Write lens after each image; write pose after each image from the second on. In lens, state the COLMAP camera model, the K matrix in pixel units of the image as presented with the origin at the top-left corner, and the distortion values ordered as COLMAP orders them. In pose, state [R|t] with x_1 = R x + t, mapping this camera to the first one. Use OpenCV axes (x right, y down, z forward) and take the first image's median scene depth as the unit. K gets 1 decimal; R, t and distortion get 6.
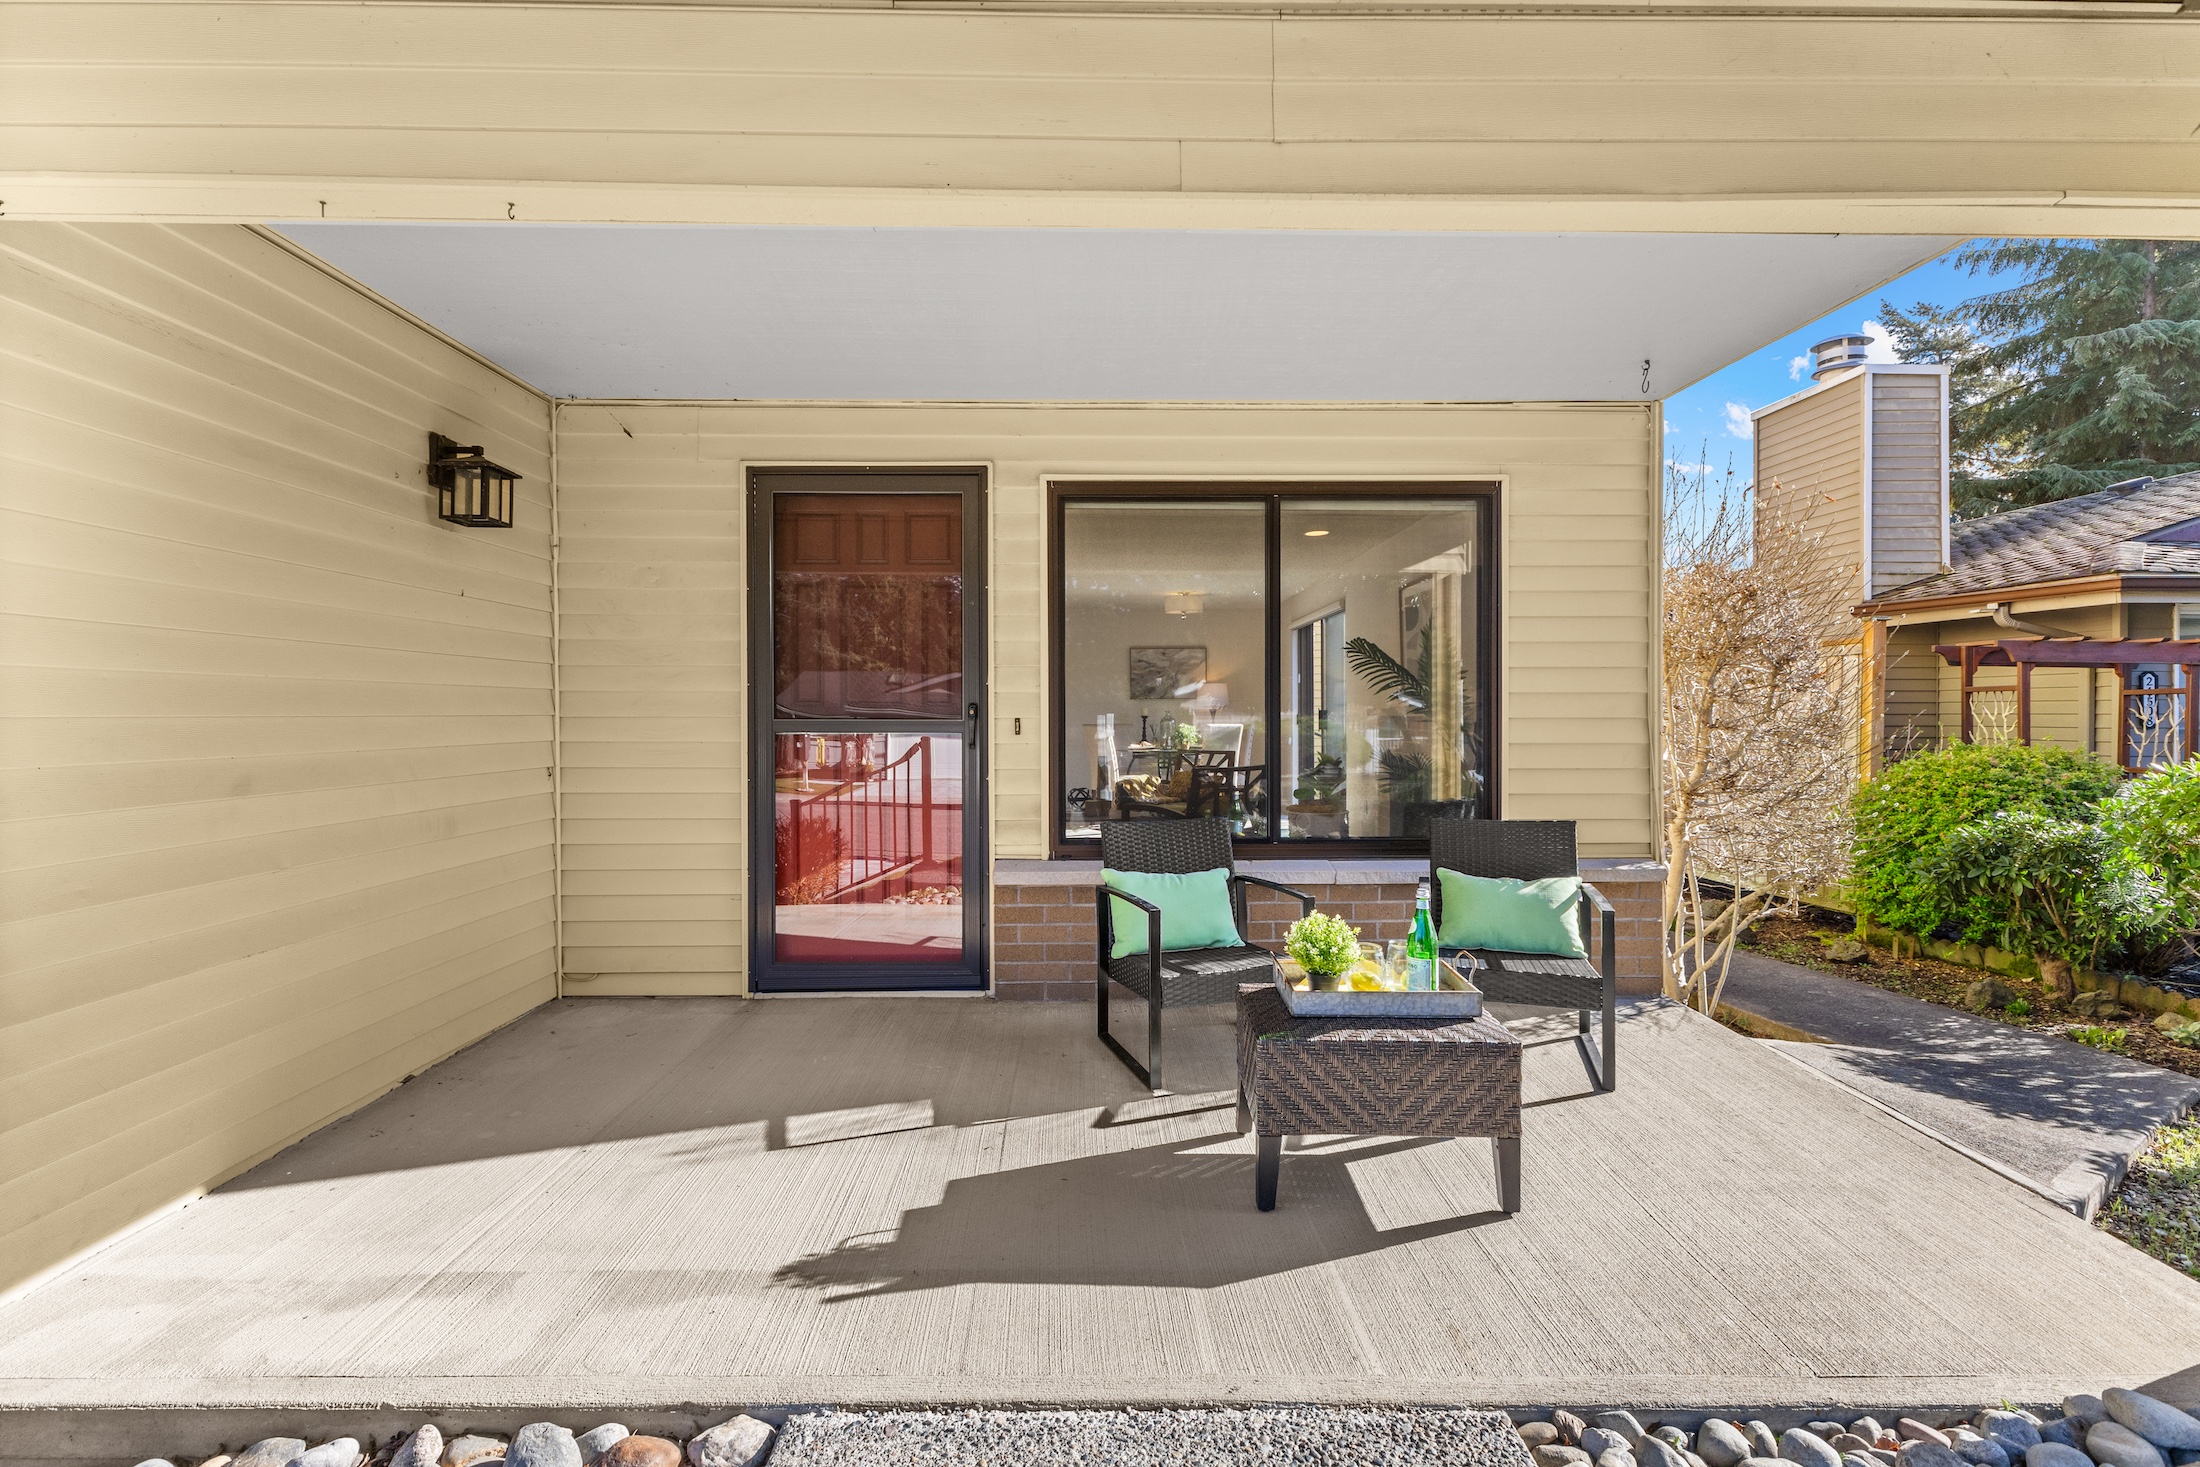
lens RADIAL K [[1119.8, 0, 1100.0], [0, 1119.8, 733.5], [0, 0, 1]] dist [-0.001031, -0.000271]
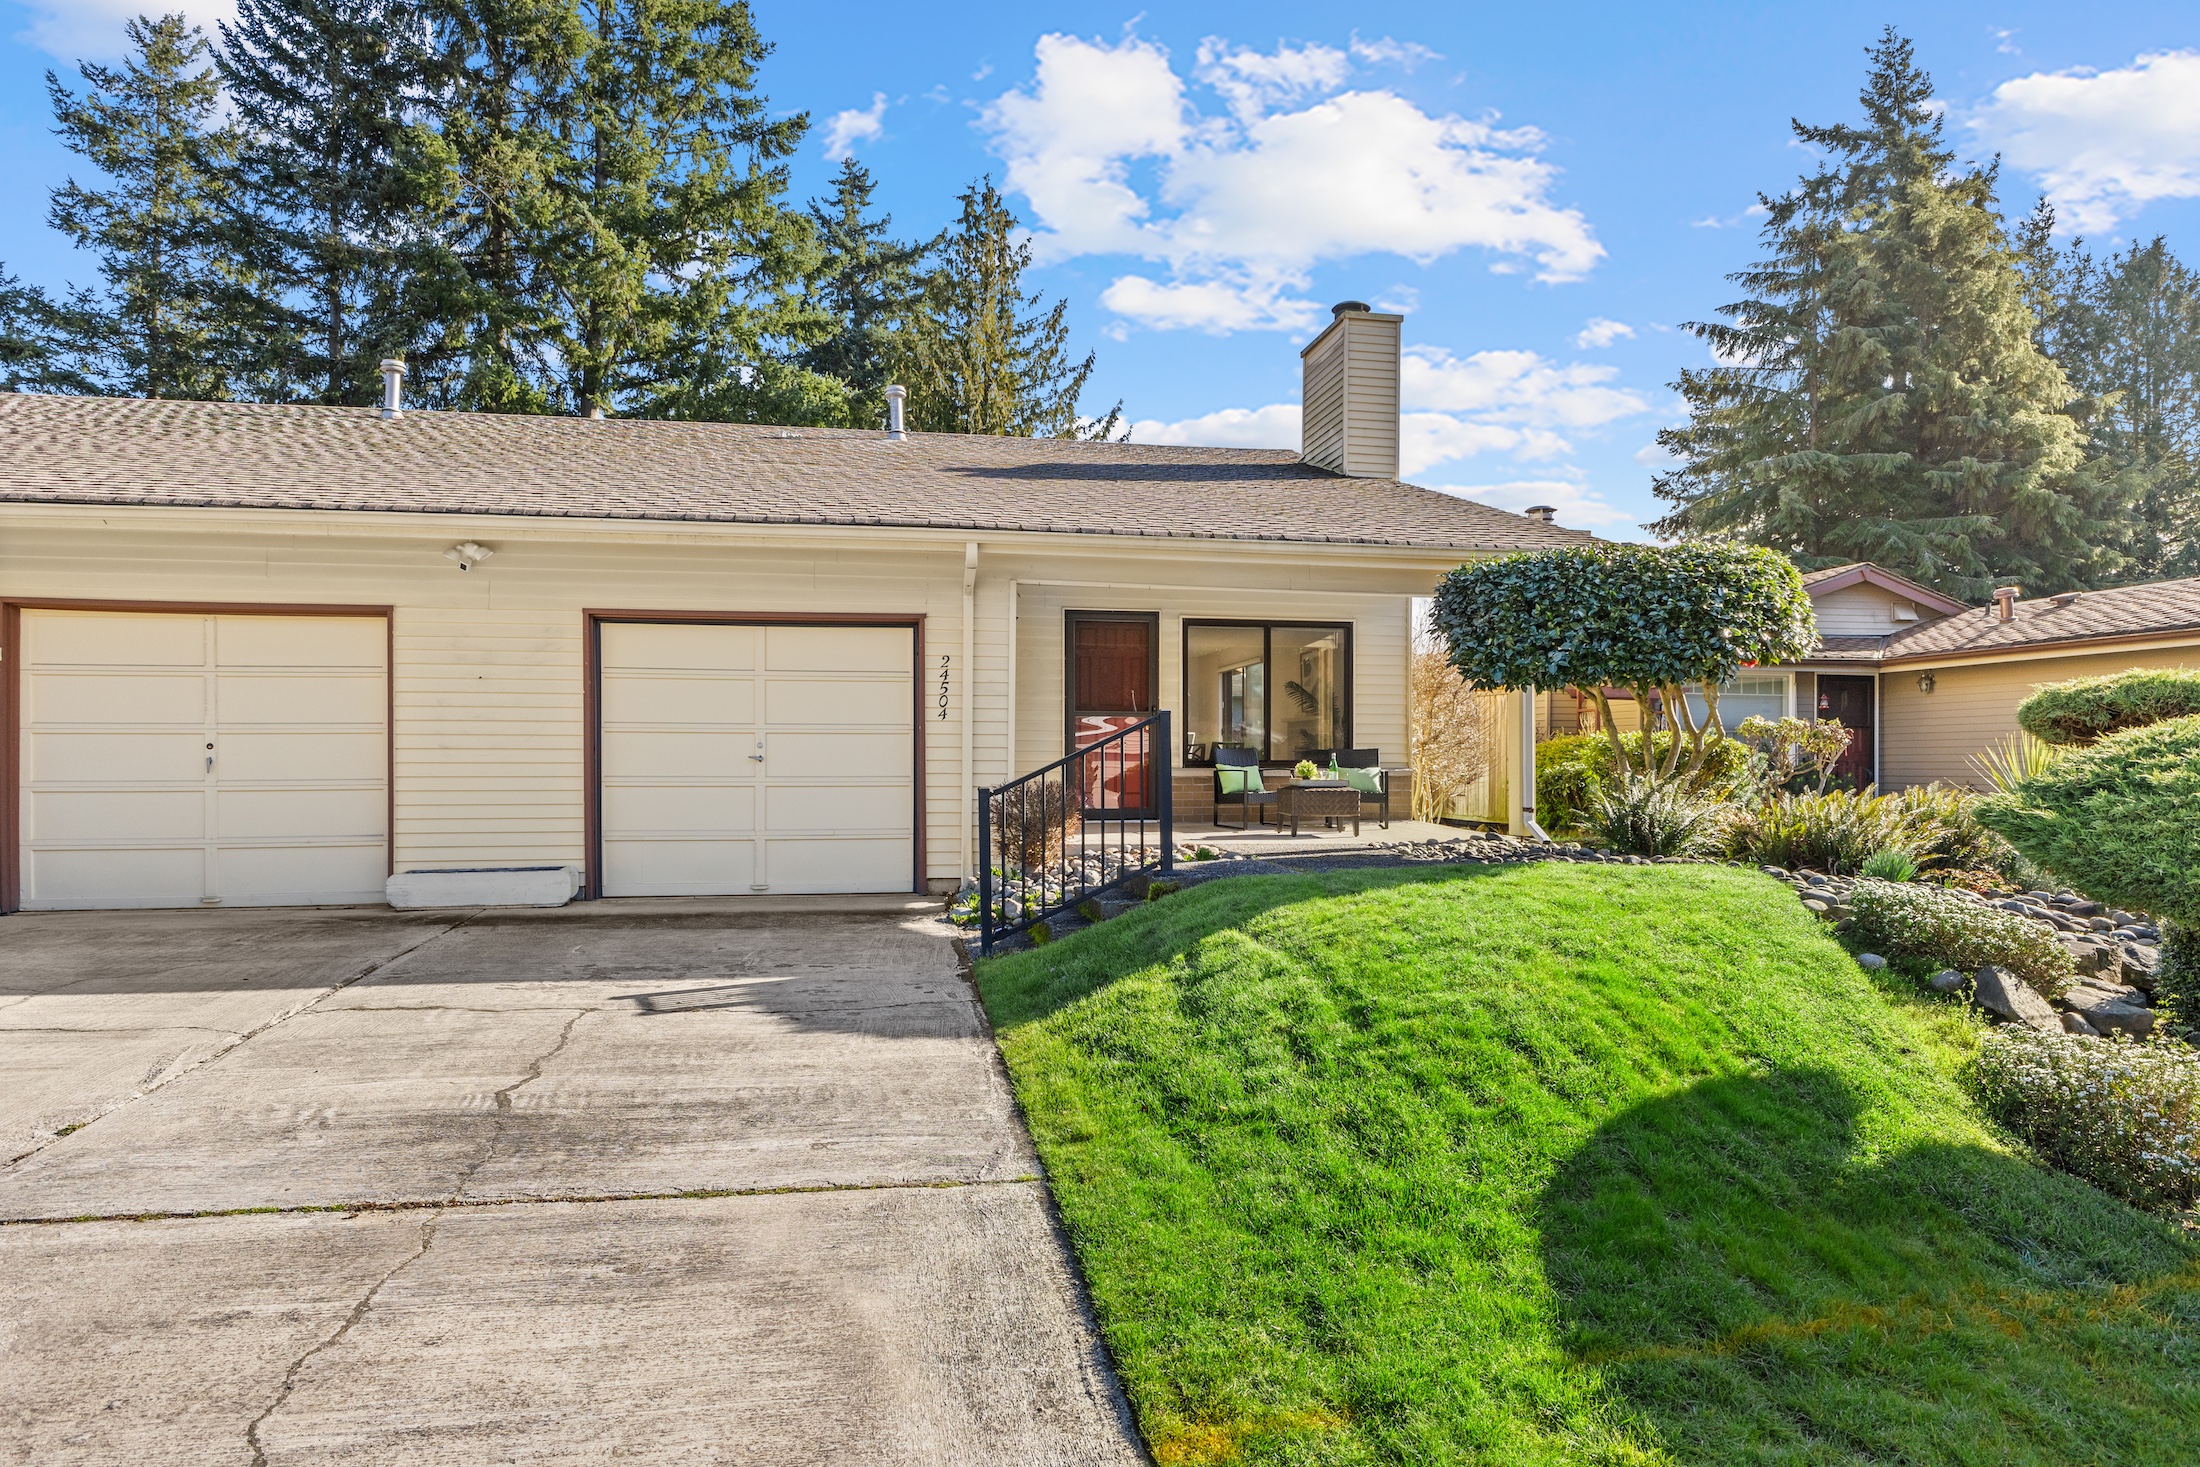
lens RADIAL K [[1239.6, 0, 1100.0], [0, 1239.6, 733.5], [0, 0, 1]] dist [0.000790, 0.000127]
pose [[0.988703, 0.011702, 0.149429, -0.643653], [-0.007608, 0.999581, -0.027937, 0.116422], [-0.149693, 0.026484, 0.988378, -1.734481]]
